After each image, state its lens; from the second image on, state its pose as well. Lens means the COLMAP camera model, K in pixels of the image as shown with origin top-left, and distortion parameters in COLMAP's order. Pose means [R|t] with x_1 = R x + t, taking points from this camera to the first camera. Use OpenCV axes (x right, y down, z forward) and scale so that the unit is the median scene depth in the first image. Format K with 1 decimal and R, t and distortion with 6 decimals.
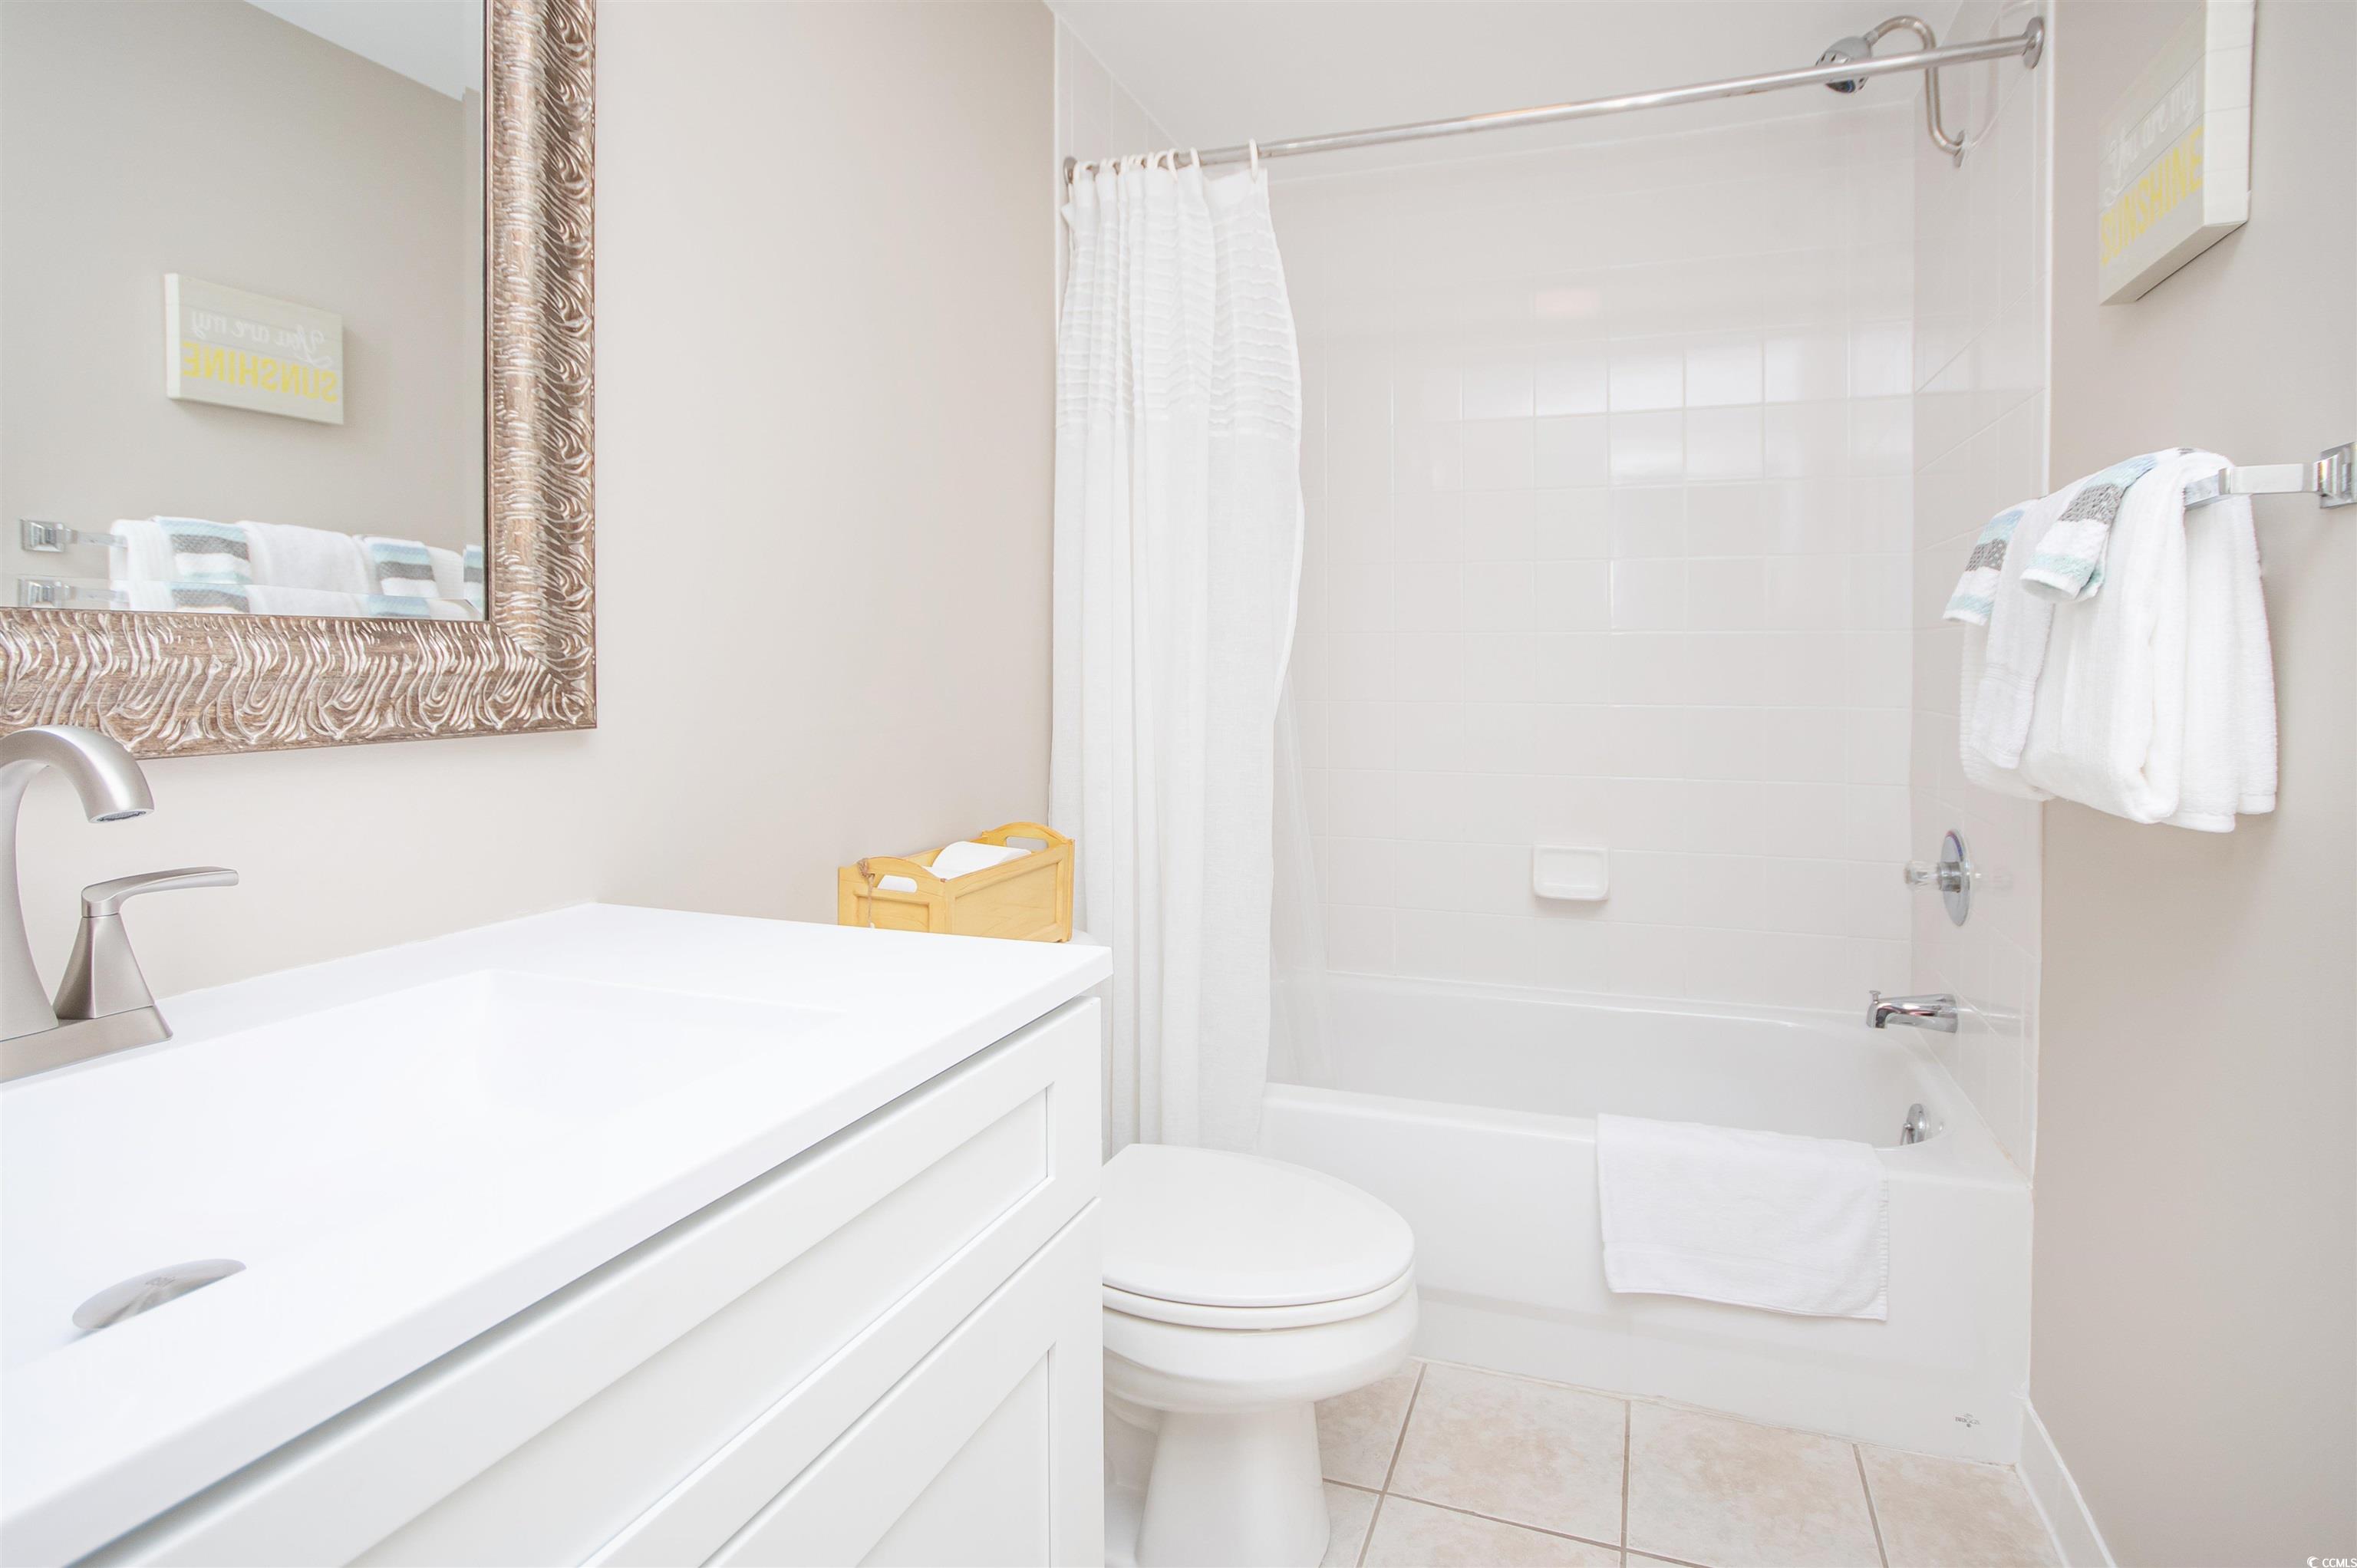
lens RADIAL K [[1054.9, 0, 1186.9], [0, 1054.9, 707.6], [0, 0, 1]] dist [-0.002450, 0.000119]
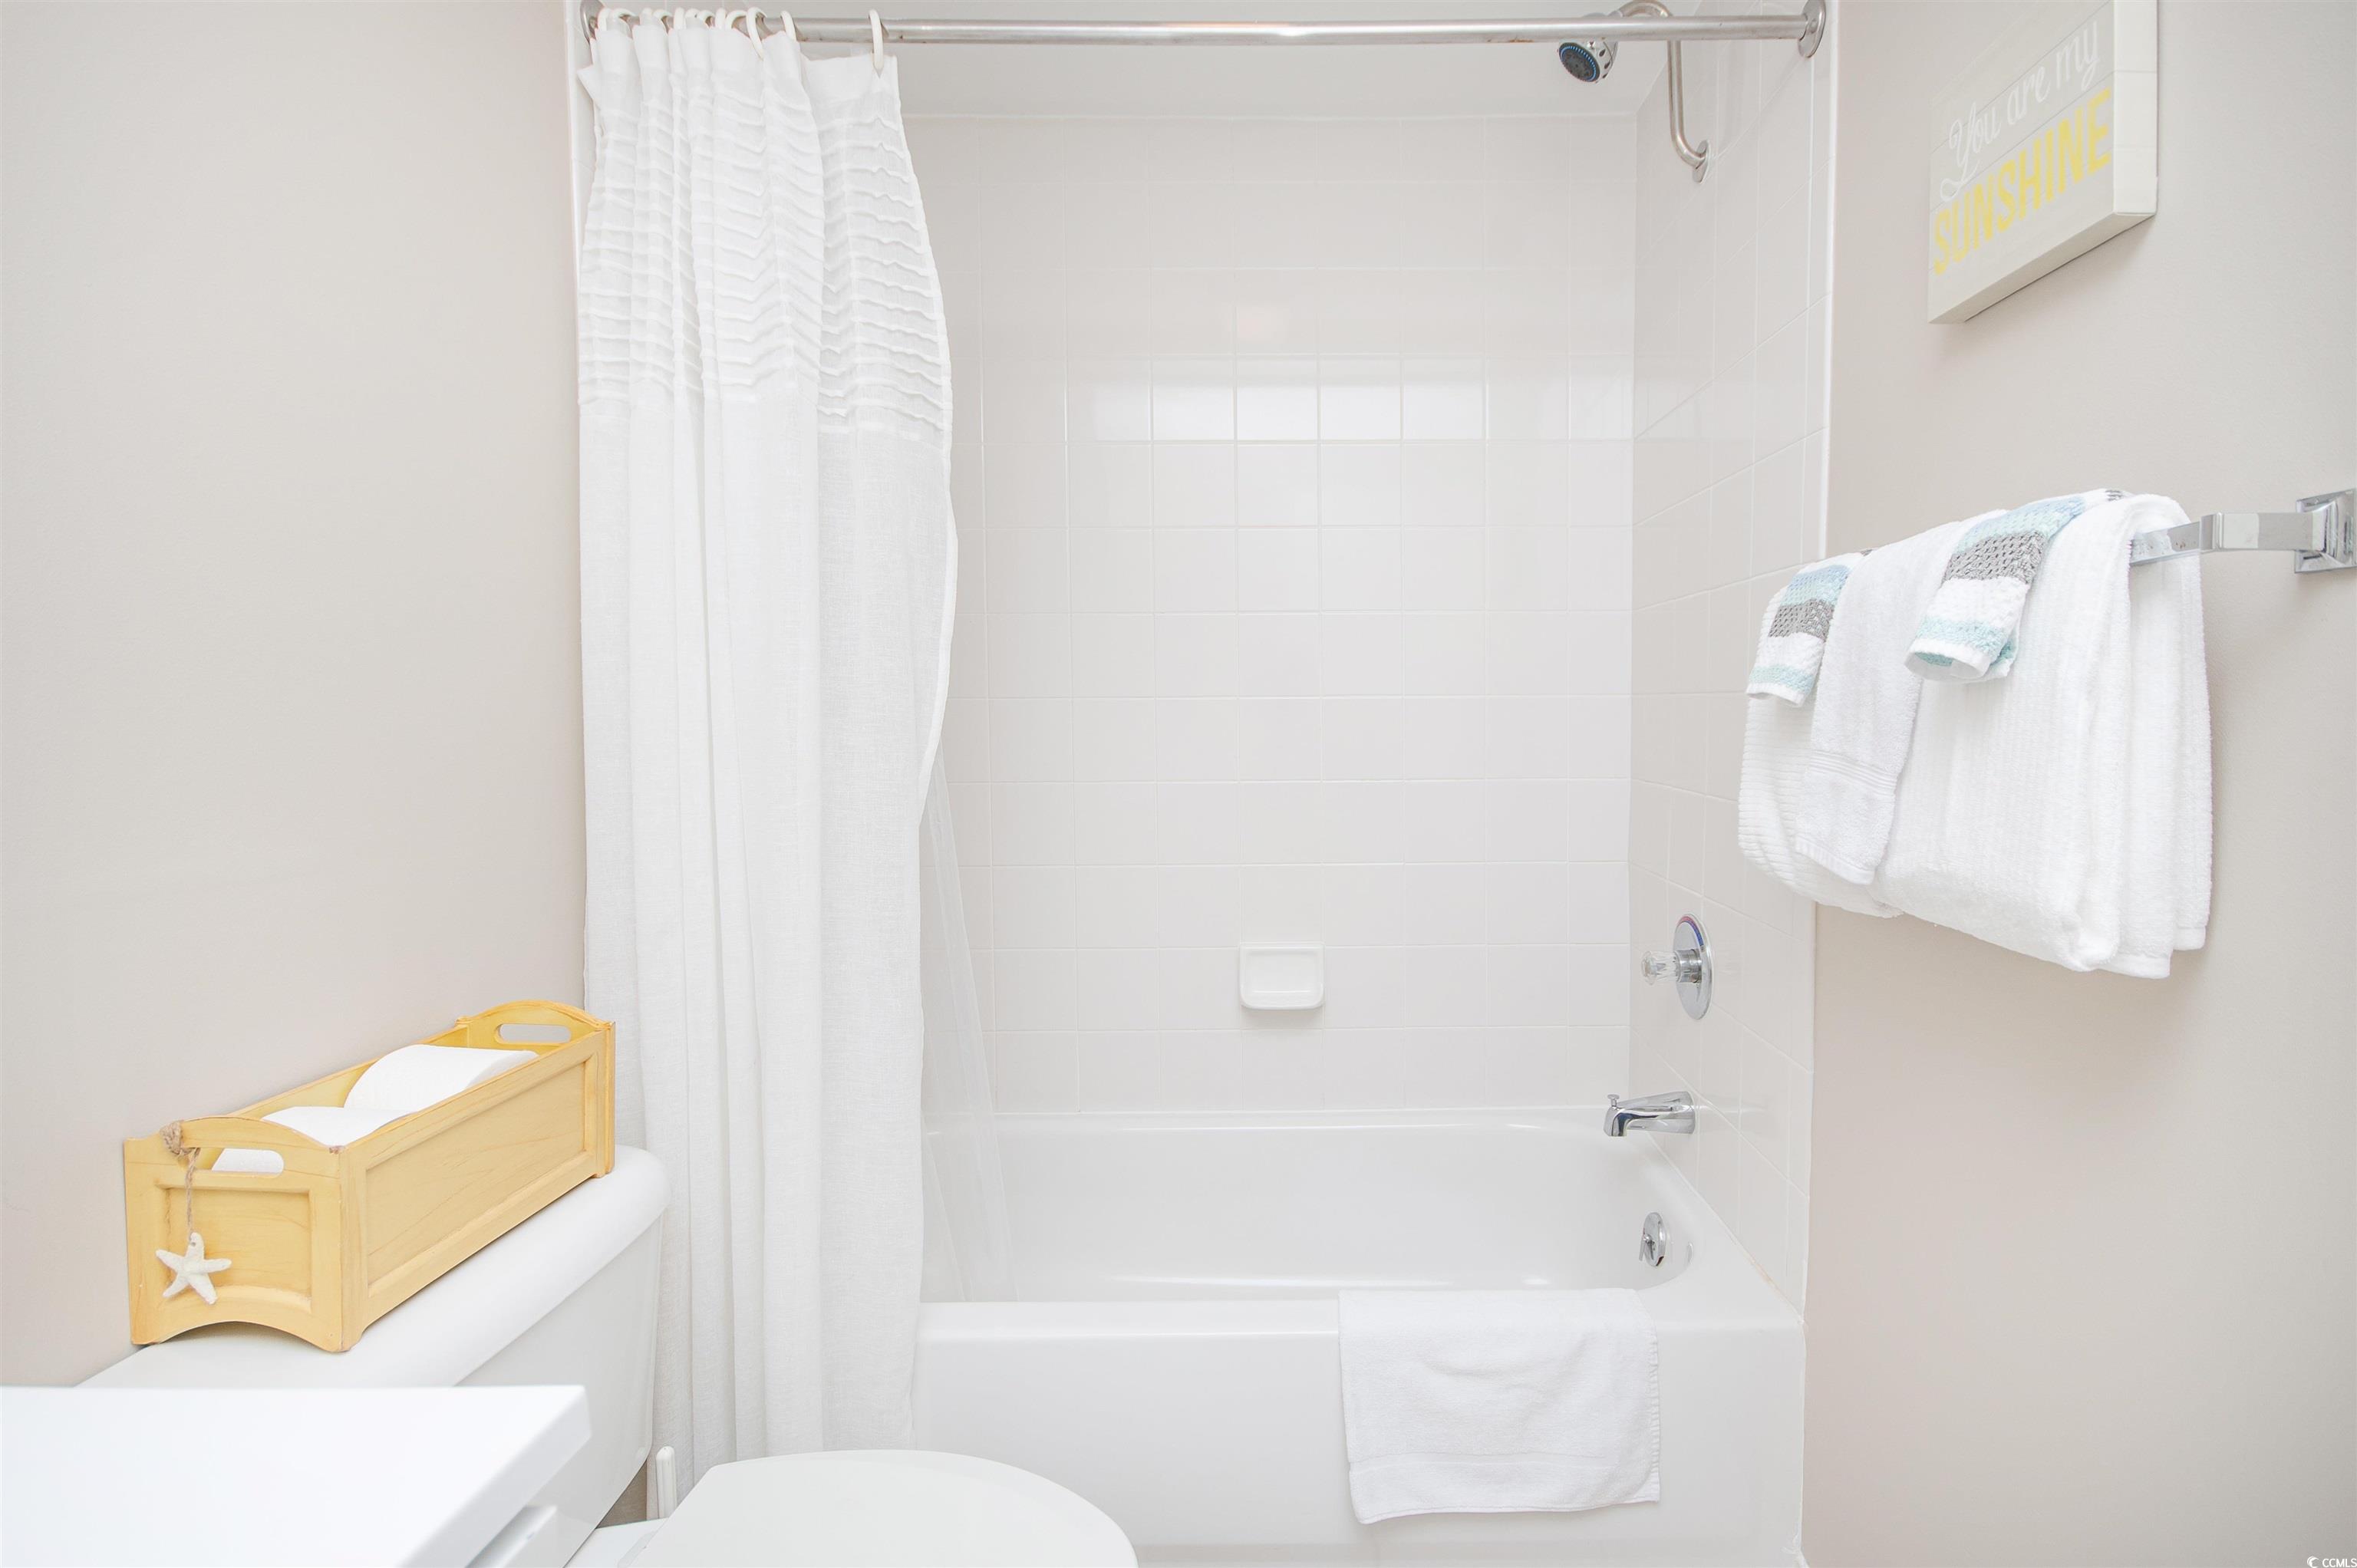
lens RADIAL K [[1054.9, 0, 1186.9], [0, 1054.9, 707.6], [0, 0, 1]] dist [-0.002450, 0.000119]
pose [[0.946708, -0.013037, 0.321828, 0.027299], [0.025771, 0.999043, -0.035336, -0.044846], [-0.321059, 0.041747, 0.946139, 0.290596]]
